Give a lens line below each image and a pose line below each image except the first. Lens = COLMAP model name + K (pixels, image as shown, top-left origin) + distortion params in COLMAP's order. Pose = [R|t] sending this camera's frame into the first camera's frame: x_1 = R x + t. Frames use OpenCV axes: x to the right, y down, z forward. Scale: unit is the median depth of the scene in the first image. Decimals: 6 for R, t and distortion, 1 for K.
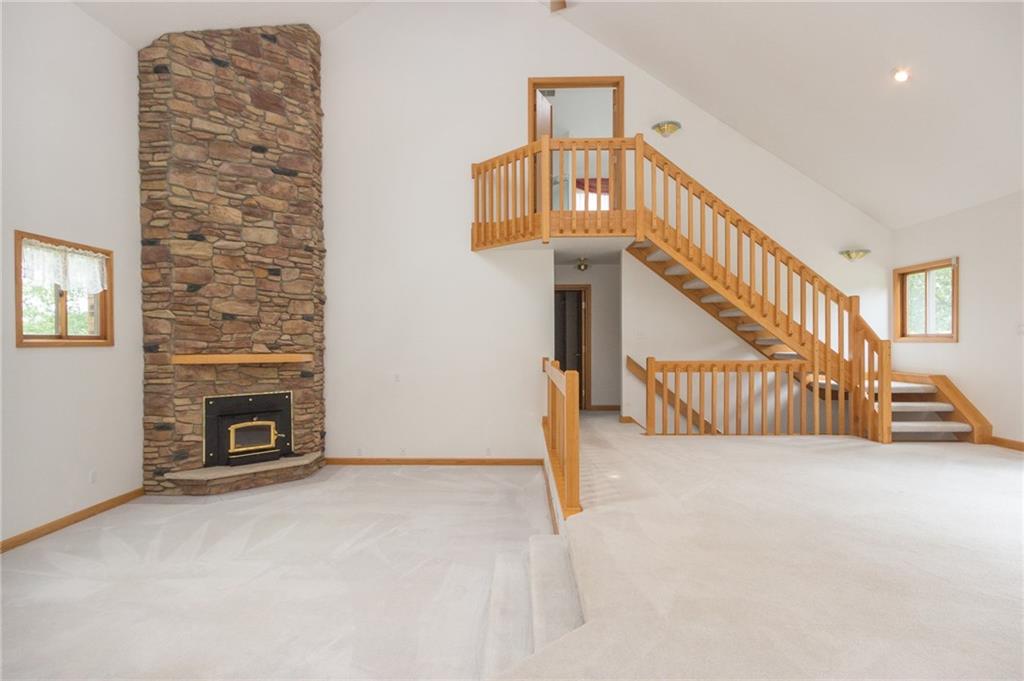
lens RADIAL K [[530.3, 0, 512.0], [0, 530.3, 343.3], [0, 0, 1]] dist [0.003026, -0.000904]
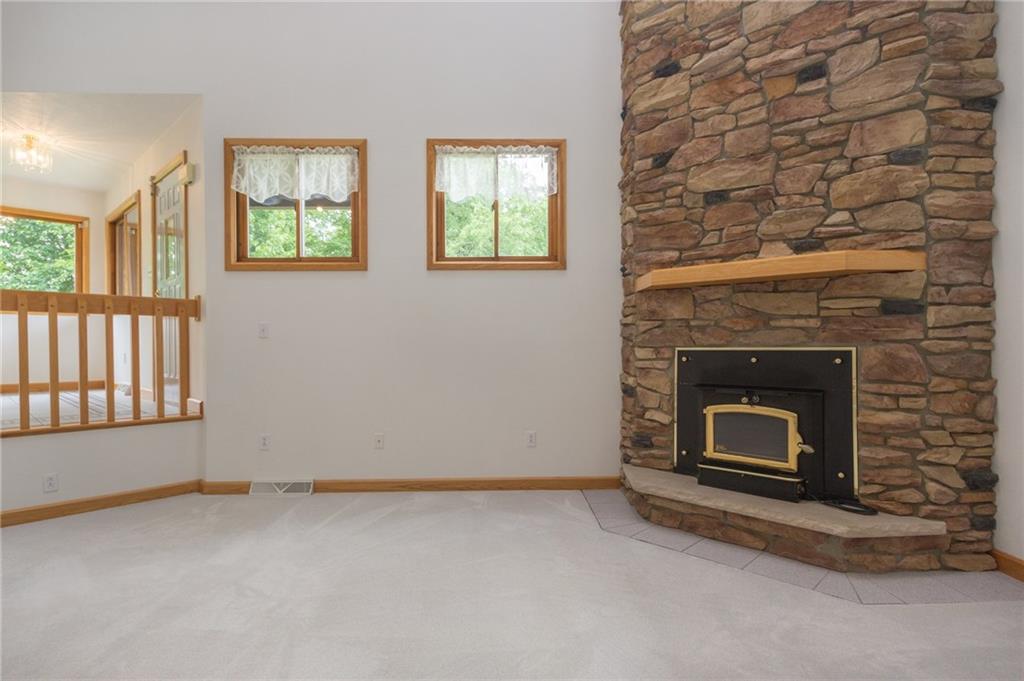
lens RADIAL K [[530.3, 0, 507.7], [0, 530.3, 347.3], [0, 0, 1]] dist [0.003026, -0.000904]
pose [[0.042426, 0.010328, -0.999046, -0.020812], [0.004359, 0.999935, 0.010523, 0.089762], [0.999090, -0.004802, 0.042378, 0.766165]]
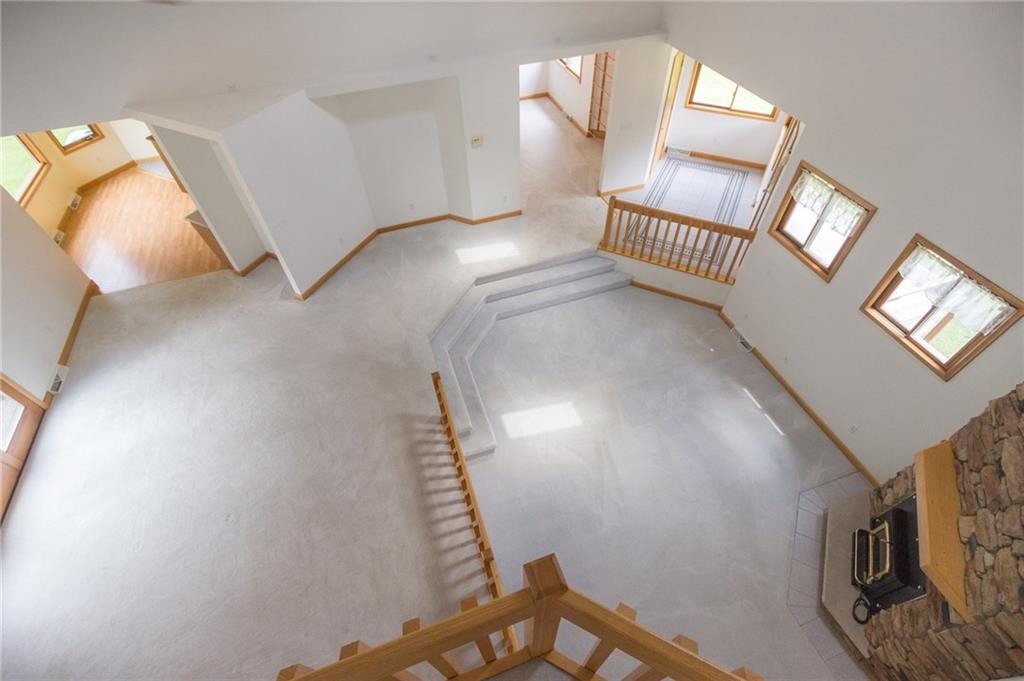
lens RADIAL K [[467.4, 0, 514.6], [0, 467.4, 340.8], [0, 0, 1]] dist [-0.001957, -0.000526]
pose [[-0.940345, 0.268170, -0.209373, 0.083671], [0.020060, 0.658028, 0.752726, -0.570812], [0.339632, 0.703622, -0.624152, 1.033815]]
